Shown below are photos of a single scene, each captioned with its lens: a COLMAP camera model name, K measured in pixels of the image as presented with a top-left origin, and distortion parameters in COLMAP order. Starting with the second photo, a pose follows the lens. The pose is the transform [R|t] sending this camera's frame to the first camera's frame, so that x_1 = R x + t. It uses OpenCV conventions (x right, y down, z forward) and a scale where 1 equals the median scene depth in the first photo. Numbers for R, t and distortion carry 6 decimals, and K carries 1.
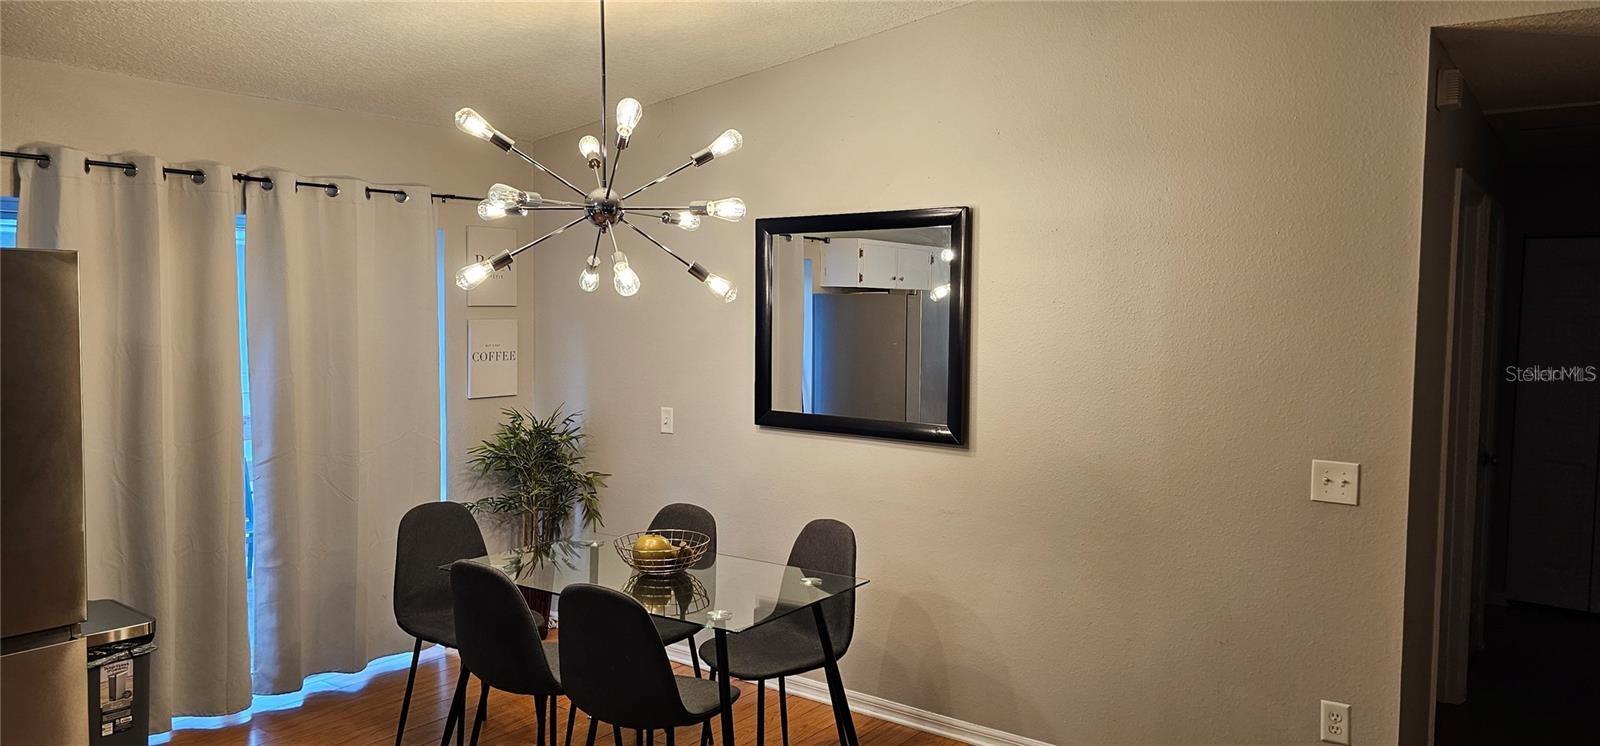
lens RADIAL K [[1038.7, 0, 800.0], [0, 1038.7, 373.0], [0, 0, 1]] dist [0.041725, -0.002162]
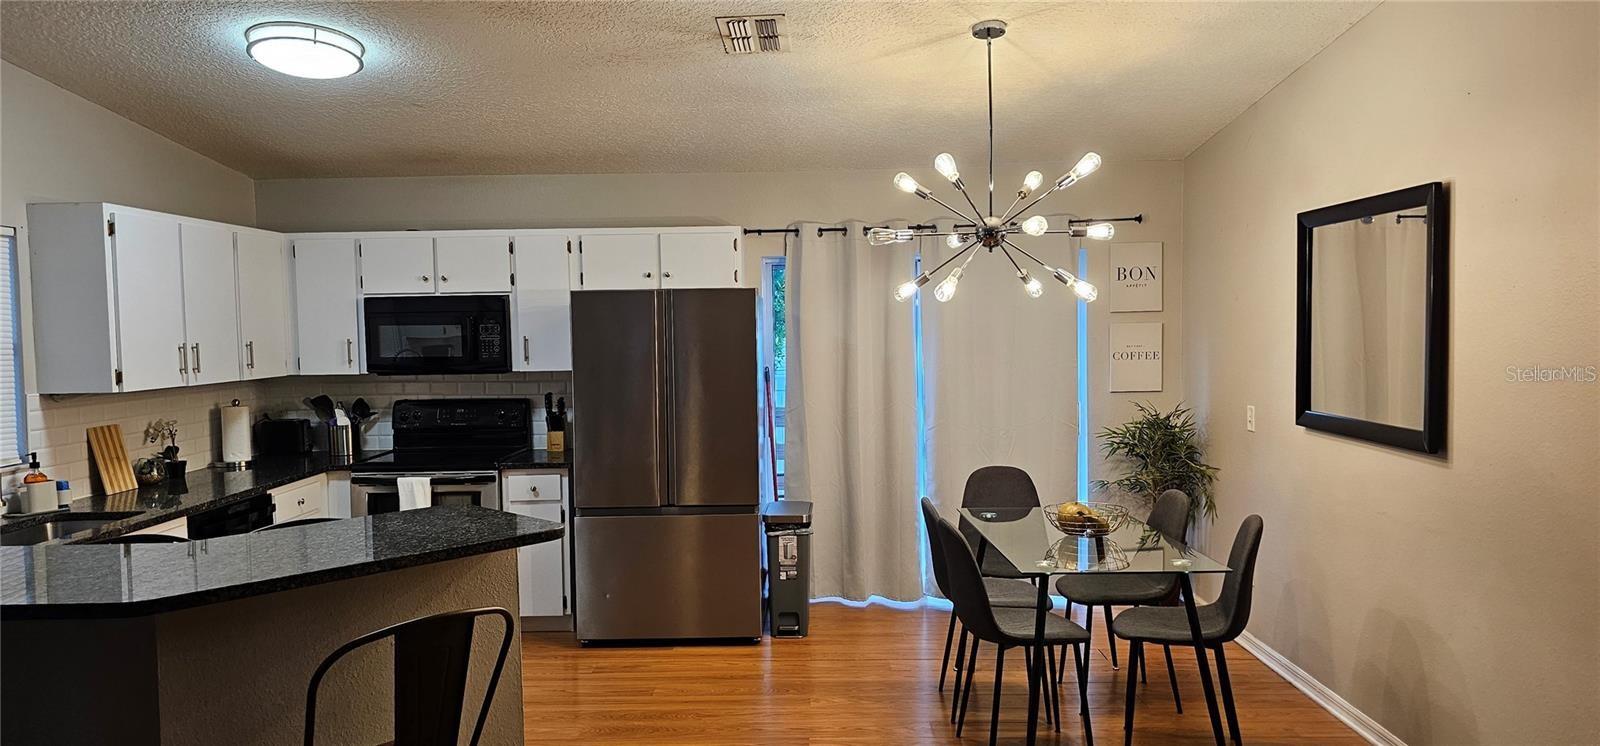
lens RADIAL K [[1022.9, 0, 799.8], [0, 1022.9, 345.6], [0, 0, 1]] dist [-0.000004, -0.001417]
pose [[0.604565, -0.001231, -0.796555, 0.561005], [-0.028738, 0.999314, -0.023355, 0.014251], [0.796038, 0.037011, 0.604115, 0.044946]]
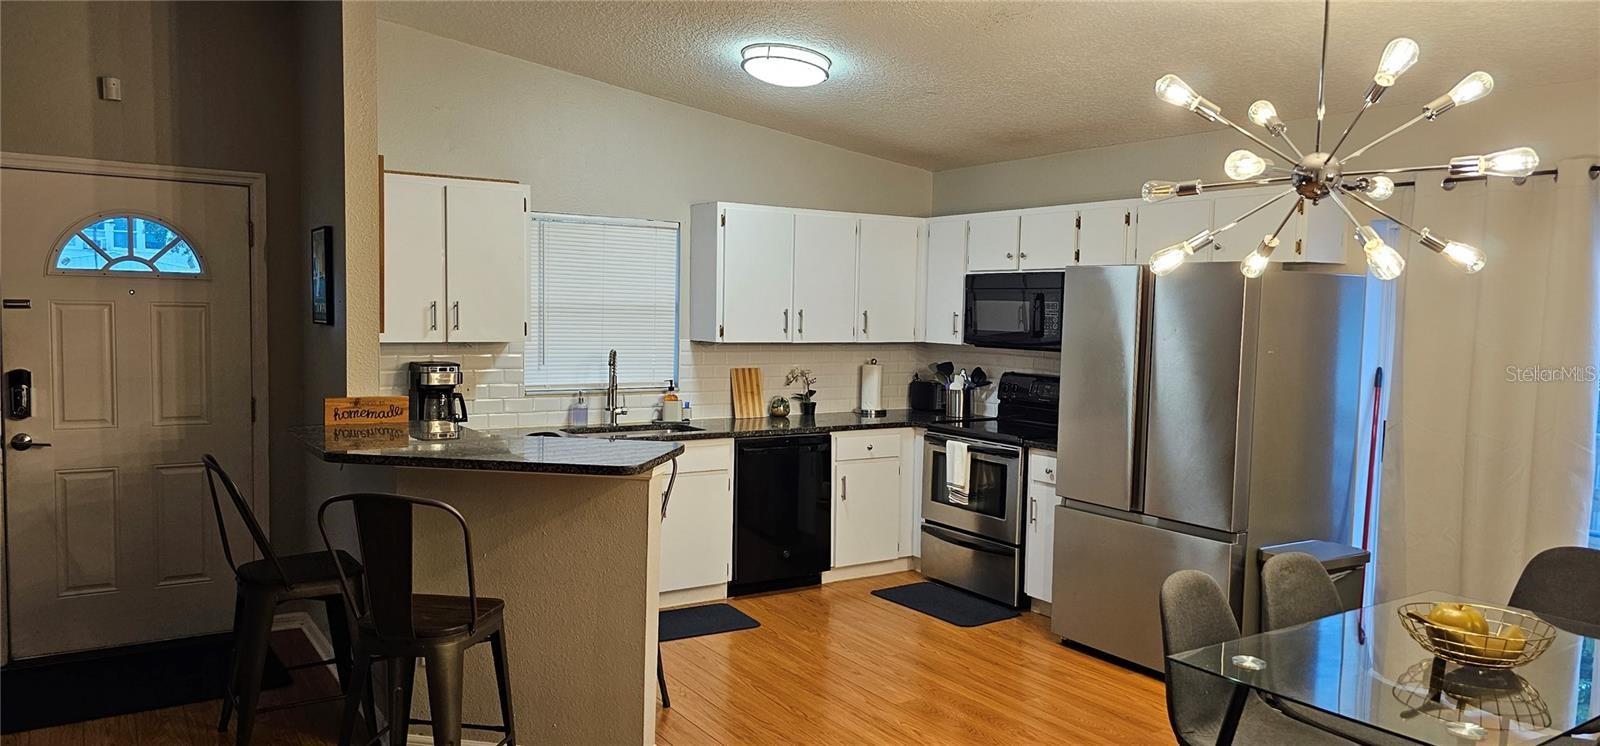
lens RADIAL K [[1038.7, 0, 800.0], [0, 1038.7, 373.0], [0, 0, 1]] dist [0.041725, -0.002162]
pose [[-0.319793, 0.047829, -0.946280, 0.643157], [-0.082073, 0.993573, 0.077956, -0.024067], [0.943926, 0.102594, -0.313812, 0.730295]]
